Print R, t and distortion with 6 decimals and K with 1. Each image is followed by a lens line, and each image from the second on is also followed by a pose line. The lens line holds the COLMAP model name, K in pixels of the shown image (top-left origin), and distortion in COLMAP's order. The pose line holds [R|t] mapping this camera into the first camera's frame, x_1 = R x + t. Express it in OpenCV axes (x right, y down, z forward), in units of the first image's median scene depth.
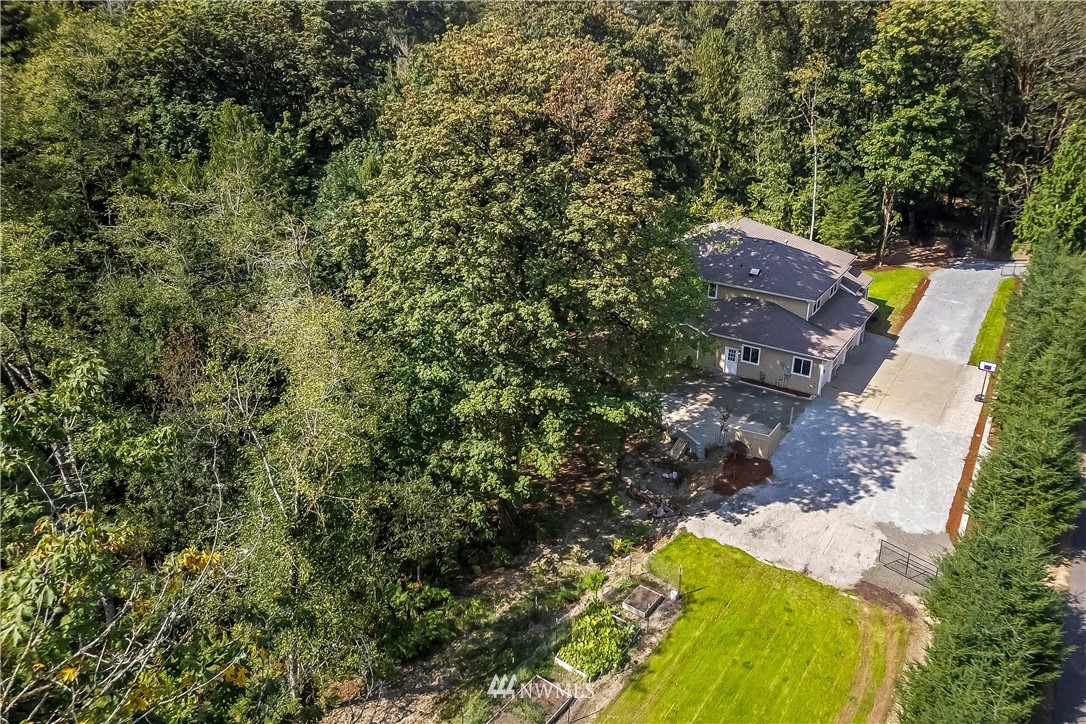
lens RADIAL K [[870.4, 0, 543.3], [0, 870.4, 344.3], [0, 0, 1]] dist [-0.000531, 0.001741]
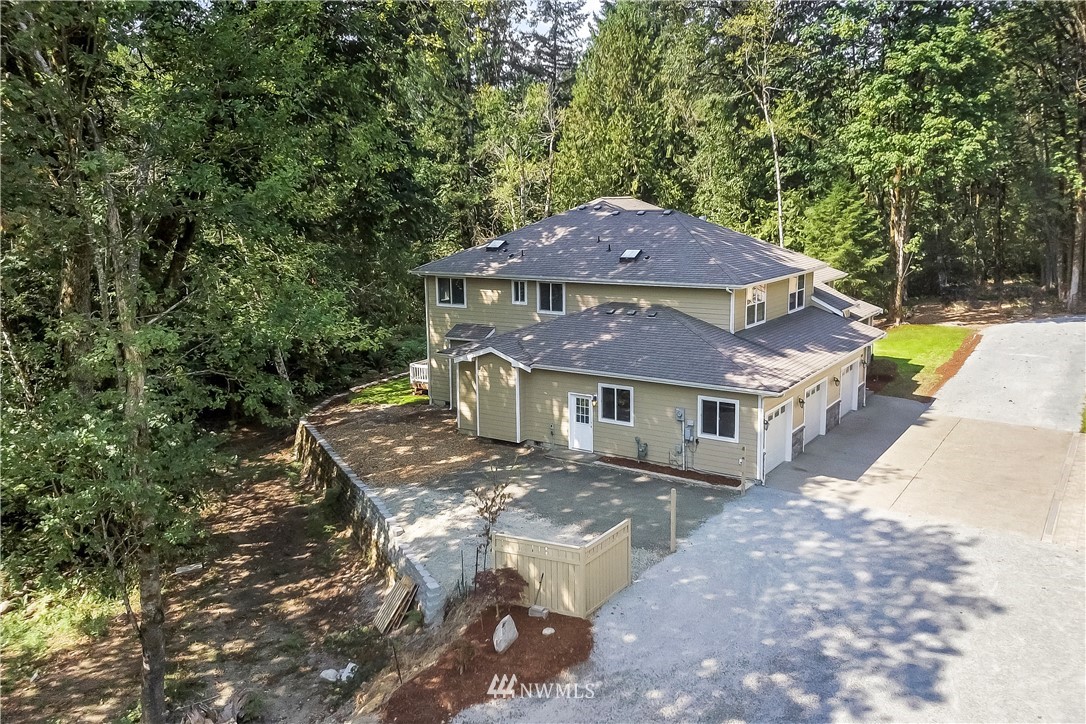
lens RADIAL K [[870.4, 0, 543.3], [0, 870.4, 344.3], [0, 0, 1]] dist [-0.000531, 0.001741]
pose [[0.998857, -0.023153, -0.041822, 0.221484], [0.013008, 0.973514, -0.228257, 0.088995], [0.045999, 0.227452, 0.972702, 0.535101]]
